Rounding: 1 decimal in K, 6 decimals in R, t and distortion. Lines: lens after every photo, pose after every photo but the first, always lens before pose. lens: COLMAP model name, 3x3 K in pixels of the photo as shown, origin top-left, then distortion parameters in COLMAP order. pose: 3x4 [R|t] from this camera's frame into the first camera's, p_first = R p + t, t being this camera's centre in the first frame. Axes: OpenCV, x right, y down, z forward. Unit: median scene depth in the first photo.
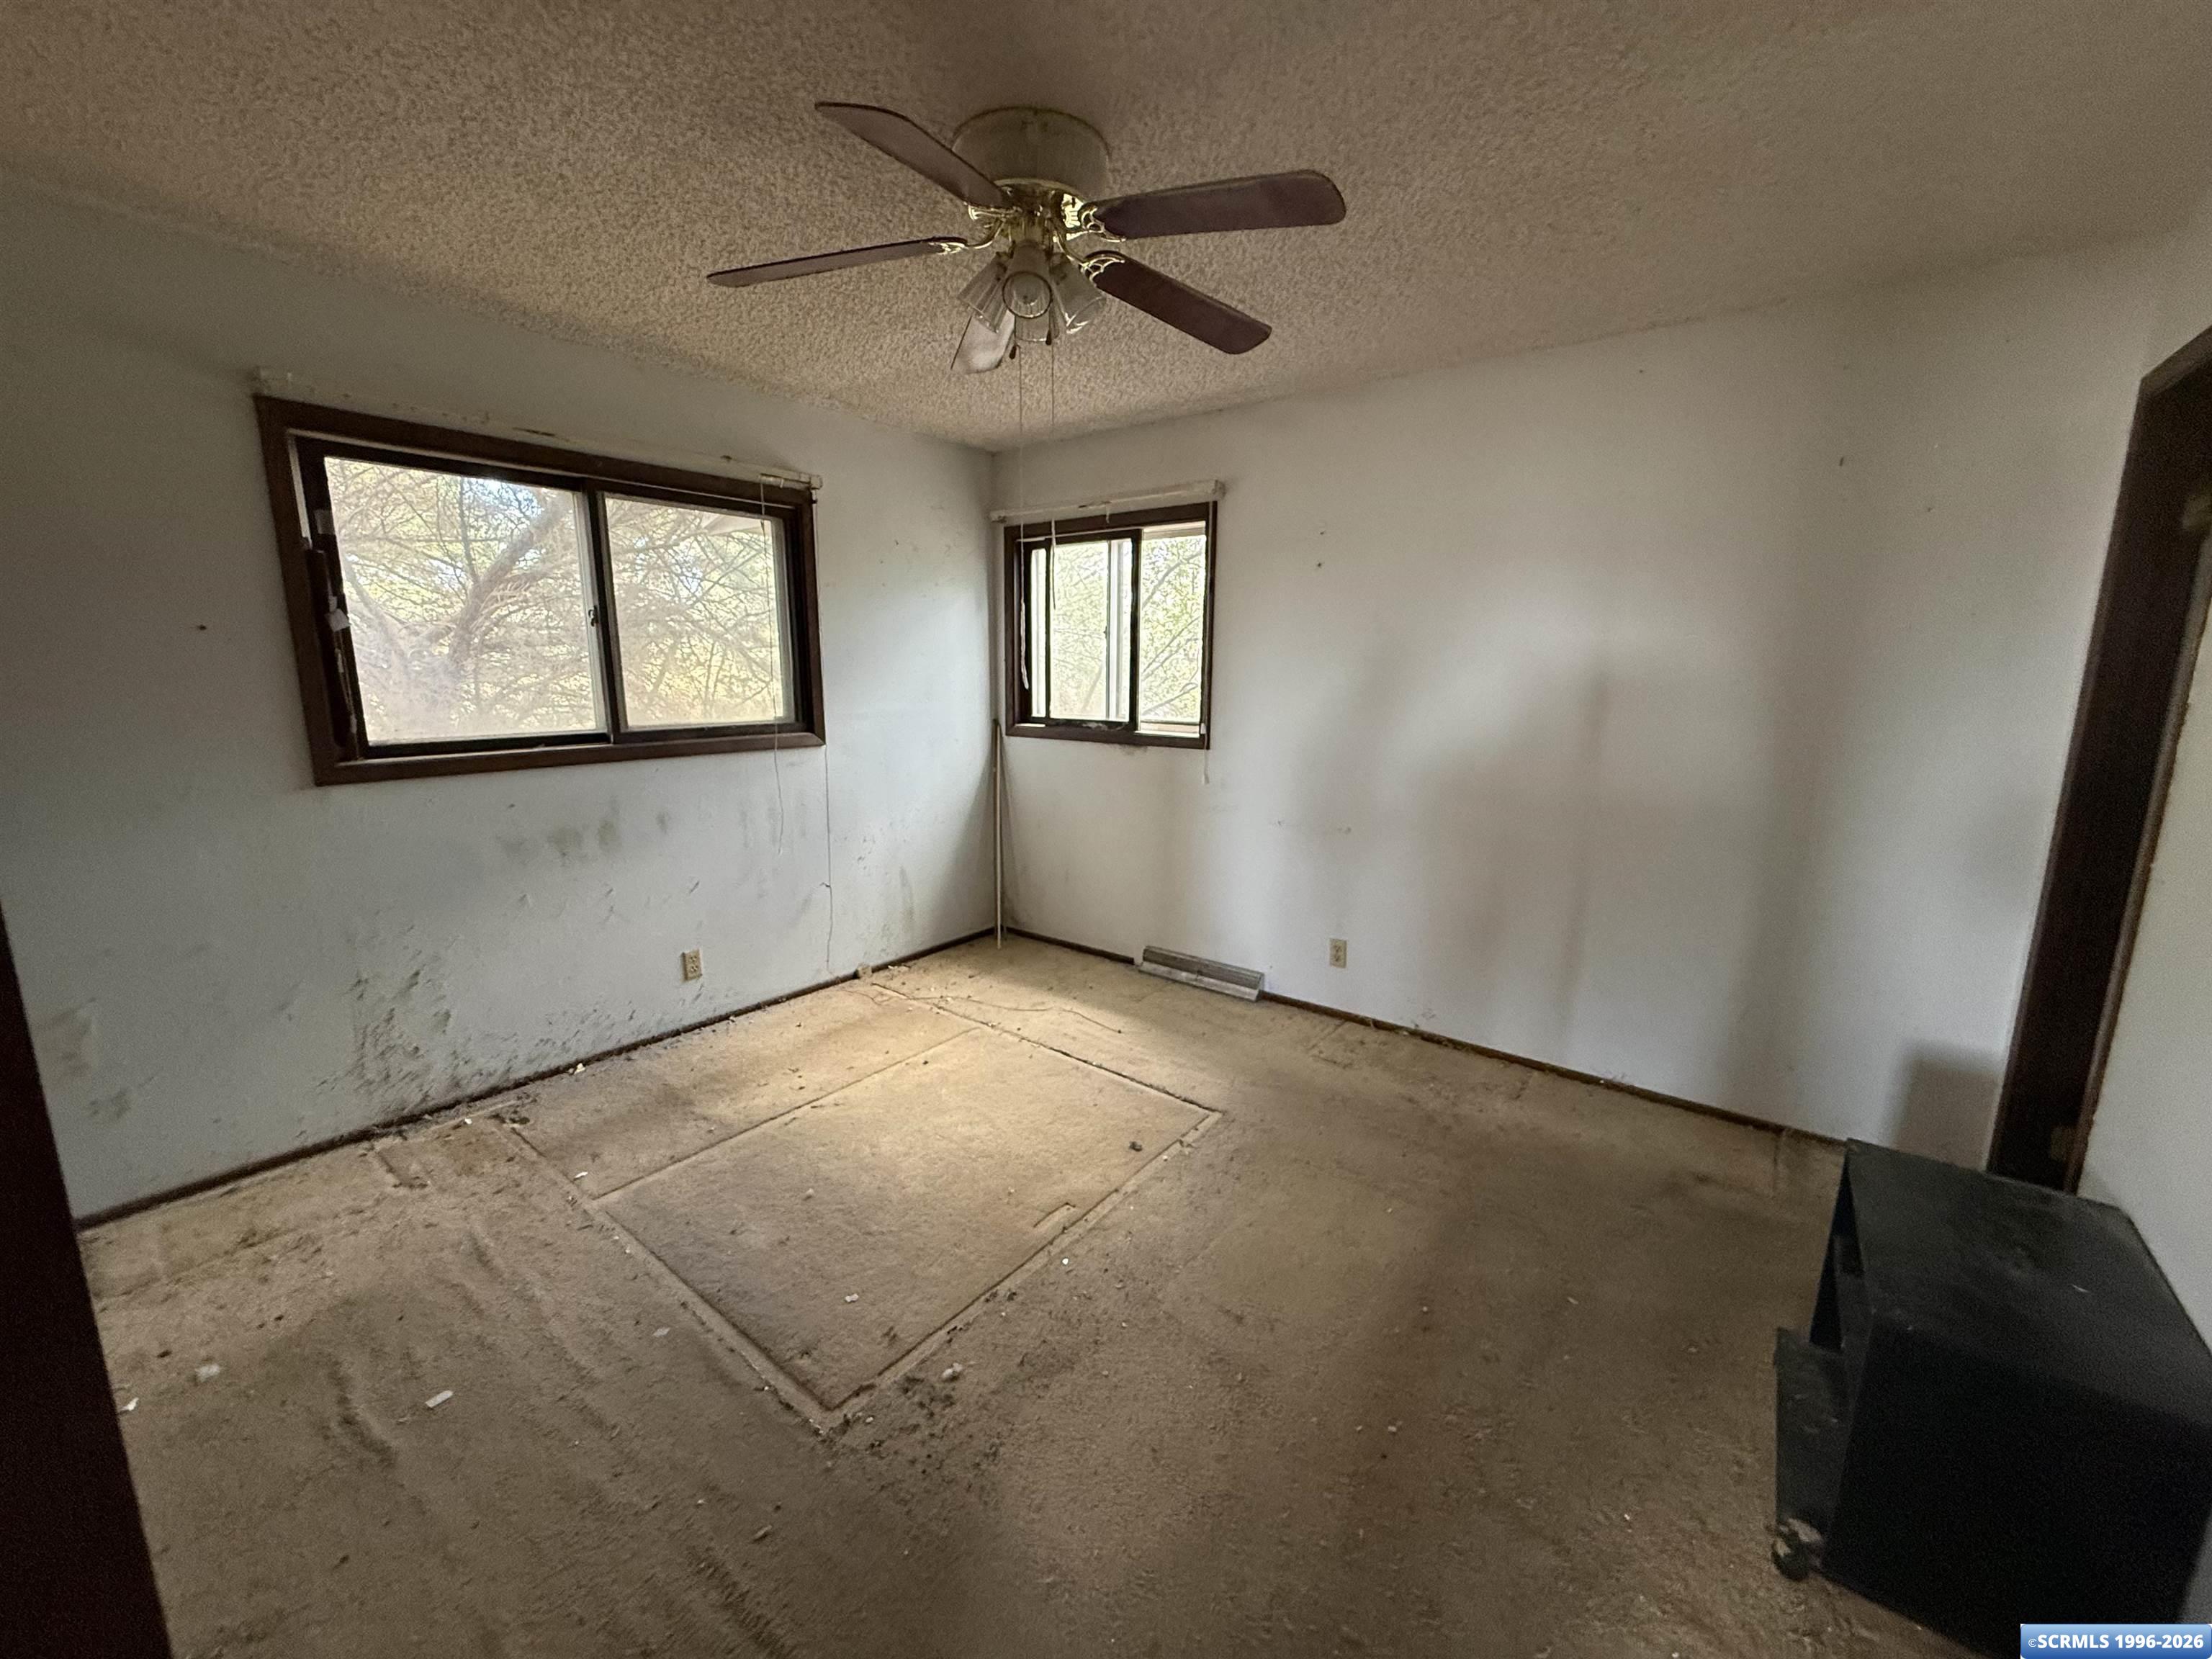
lens RADIAL K [[894.0, 0, 1104.9], [0, 894.0, 834.2], [0, 0, 1]] dist [0.001713, 0.000534]
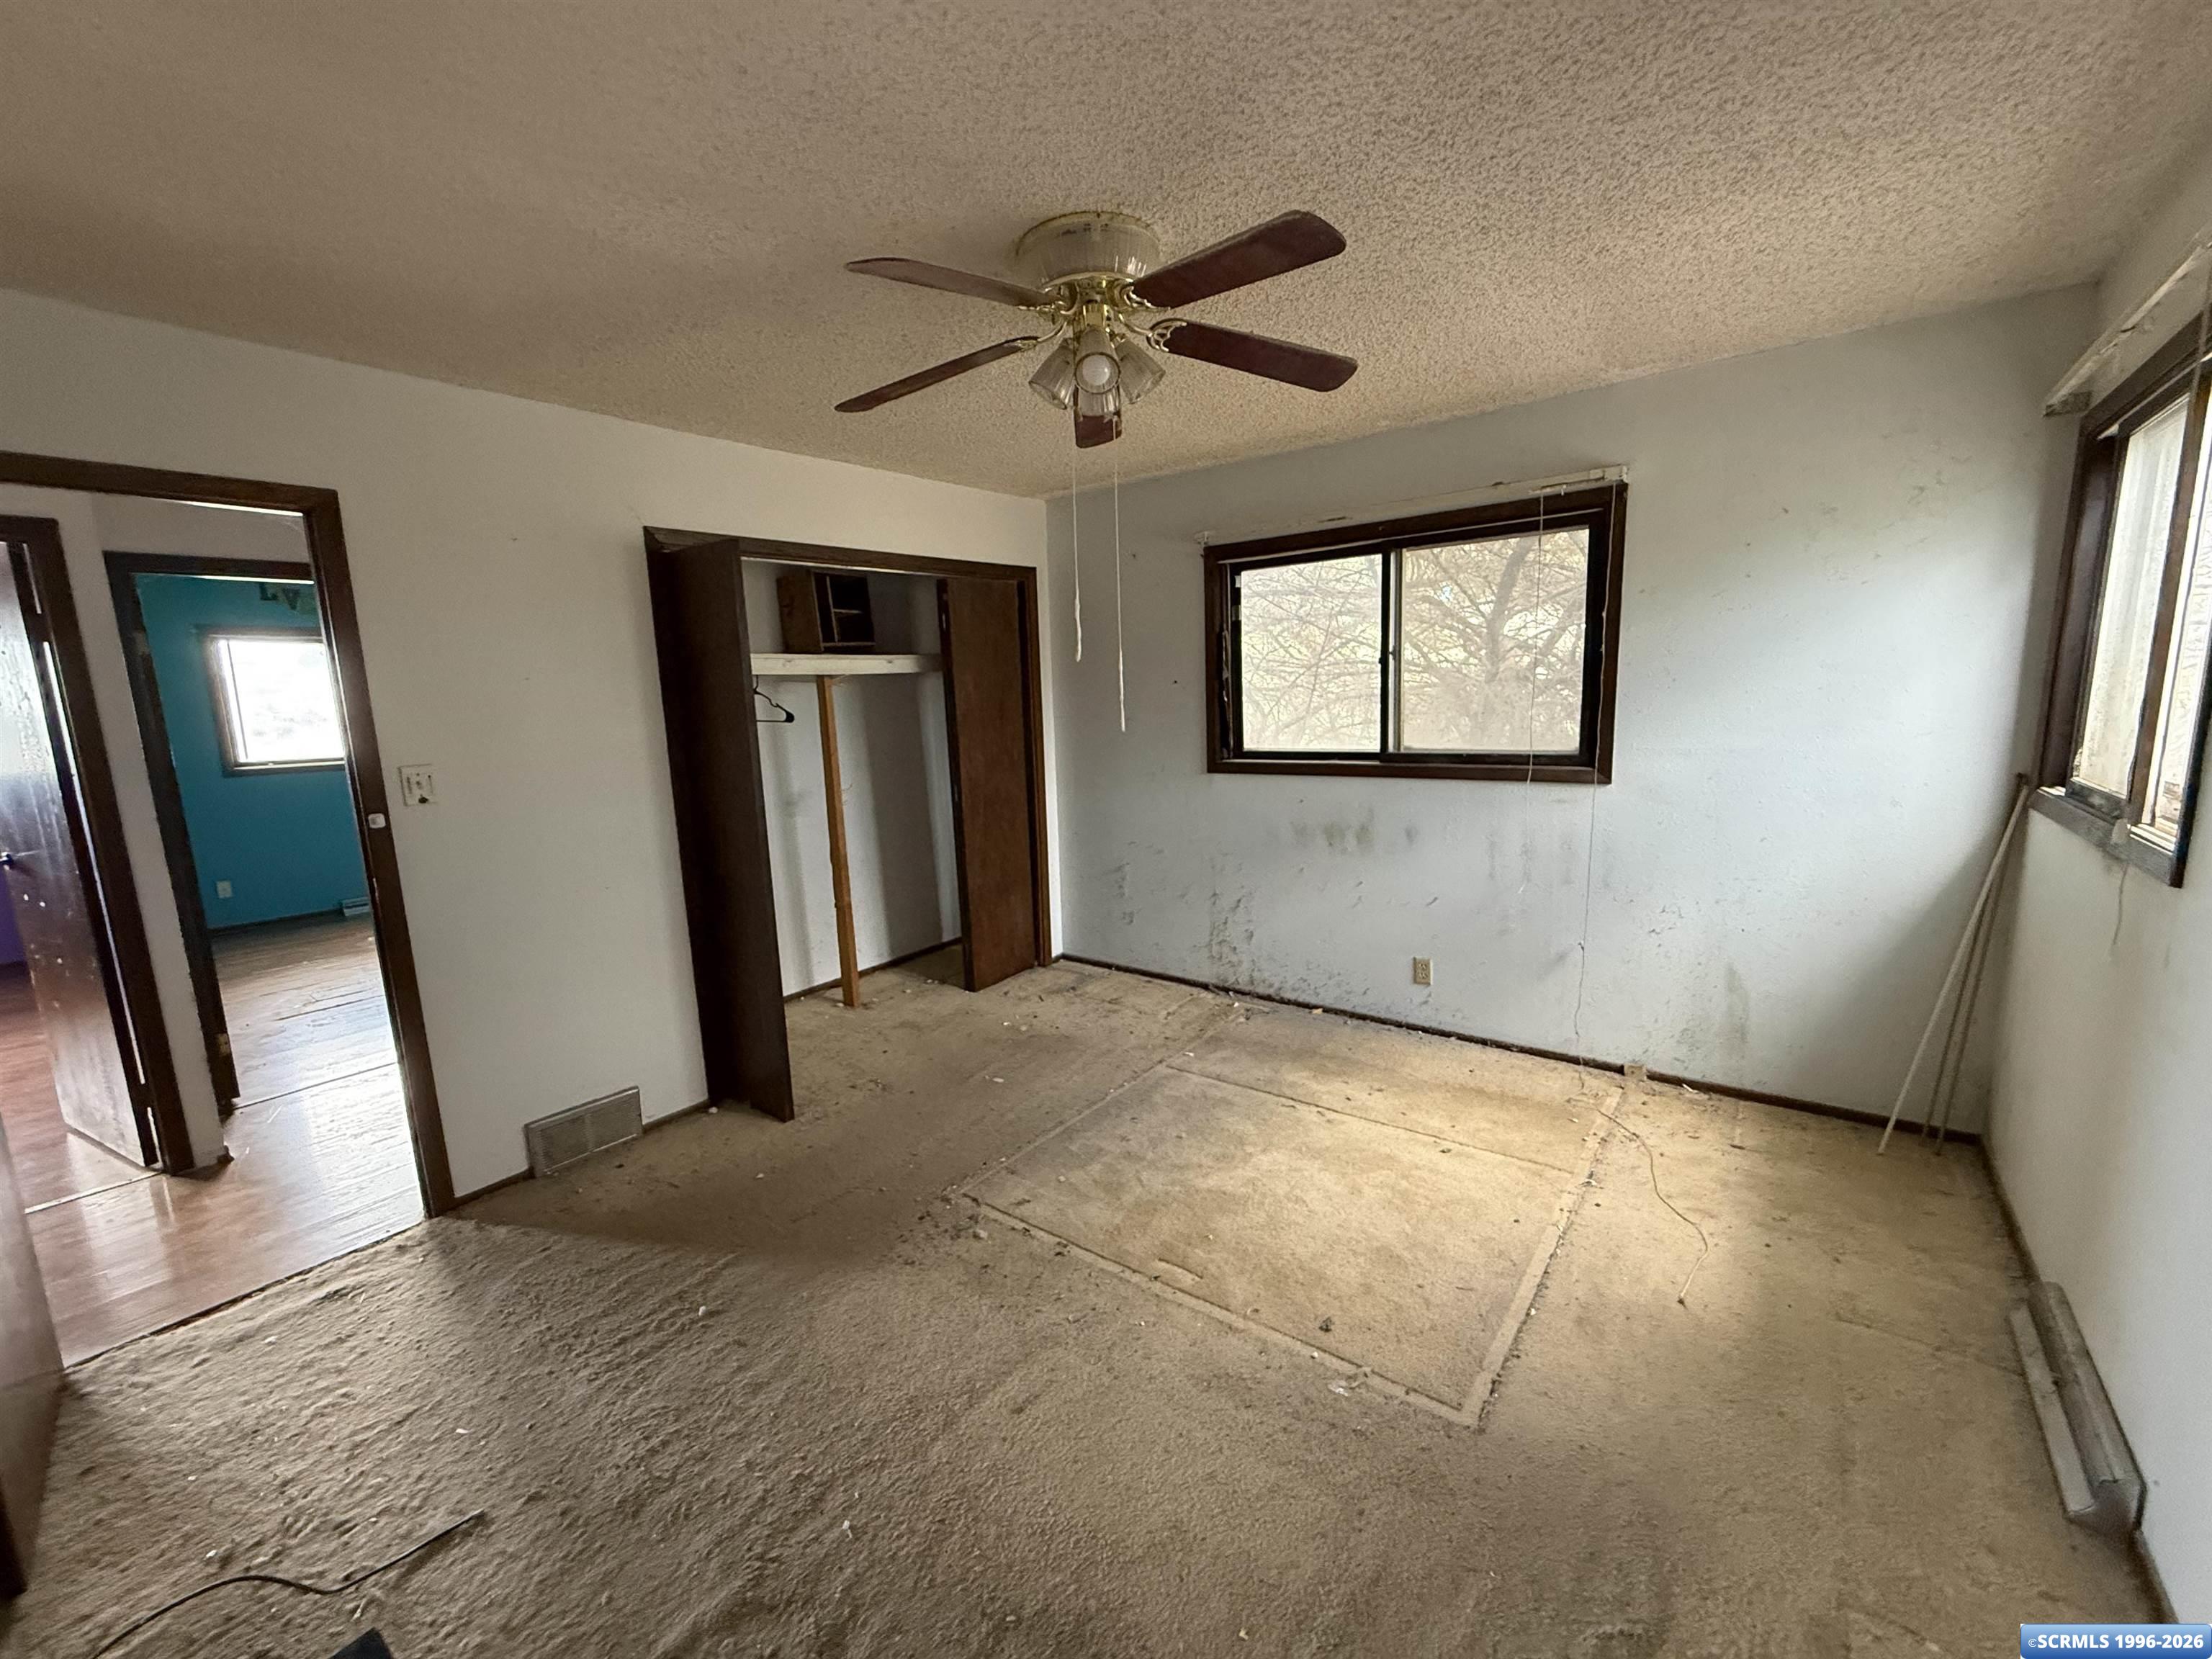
lens RADIAL K [[894.0, 0, 1107.1], [0, 894.0, 836.3], [0, 0, 1]] dist [0.001713, 0.000534]
pose [[-0.003339, 0.152645, -0.988275, 0.643294], [-0.153045, 0.976560, 0.151352, -0.131027], [0.988214, 0.151756, 0.020101, 0.642099]]
